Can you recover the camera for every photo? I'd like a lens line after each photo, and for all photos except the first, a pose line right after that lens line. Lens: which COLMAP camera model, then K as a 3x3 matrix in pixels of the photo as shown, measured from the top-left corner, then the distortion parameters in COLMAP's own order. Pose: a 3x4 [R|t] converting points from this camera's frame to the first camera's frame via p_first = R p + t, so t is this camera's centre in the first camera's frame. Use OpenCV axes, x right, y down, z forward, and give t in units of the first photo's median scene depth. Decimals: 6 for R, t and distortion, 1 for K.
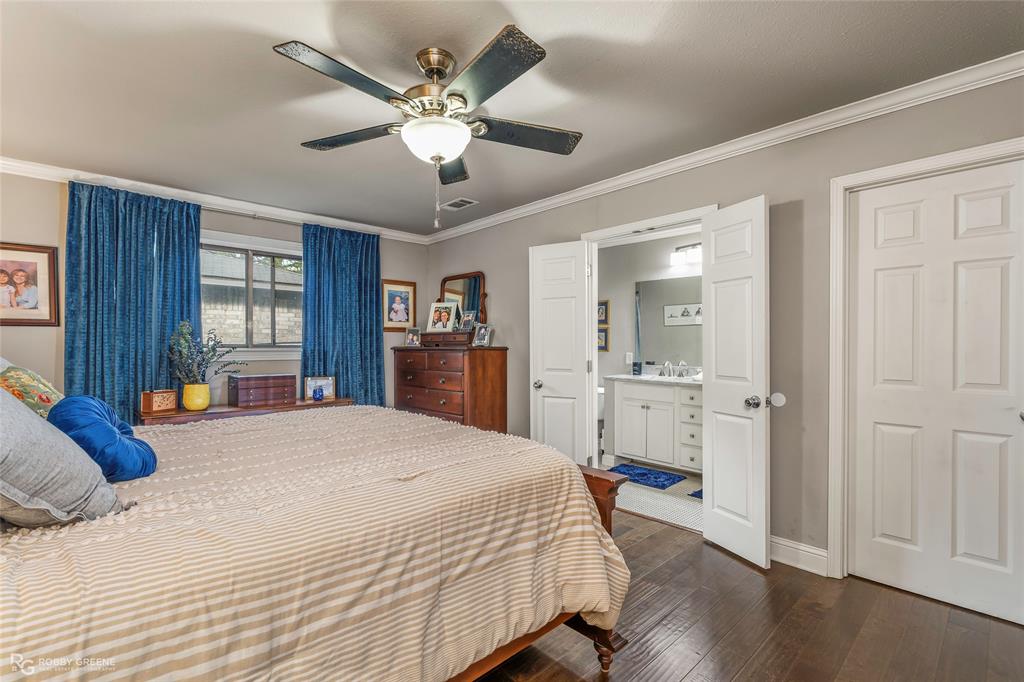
lens RADIAL K [[467.9, 0, 514.0], [0, 467.9, 342.1], [0, 0, 1]] dist [-0.001788, 0.000985]
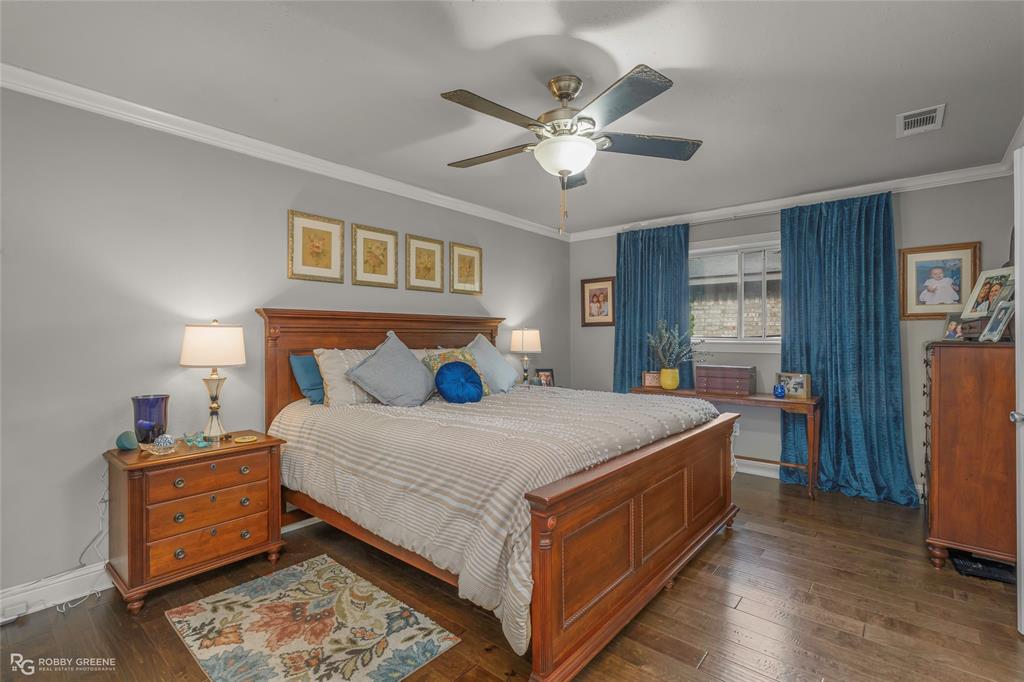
lens RADIAL K [[467.9, 0, 514.7], [0, 467.9, 337.4], [0, 0, 1]] dist [-0.001788, 0.000985]
pose [[0.136609, -0.000997, -0.990624, 0.407204], [0.002432, 0.999997, -0.000671, 0.004313], [0.990622, -0.002318, 0.136611, 0.326039]]
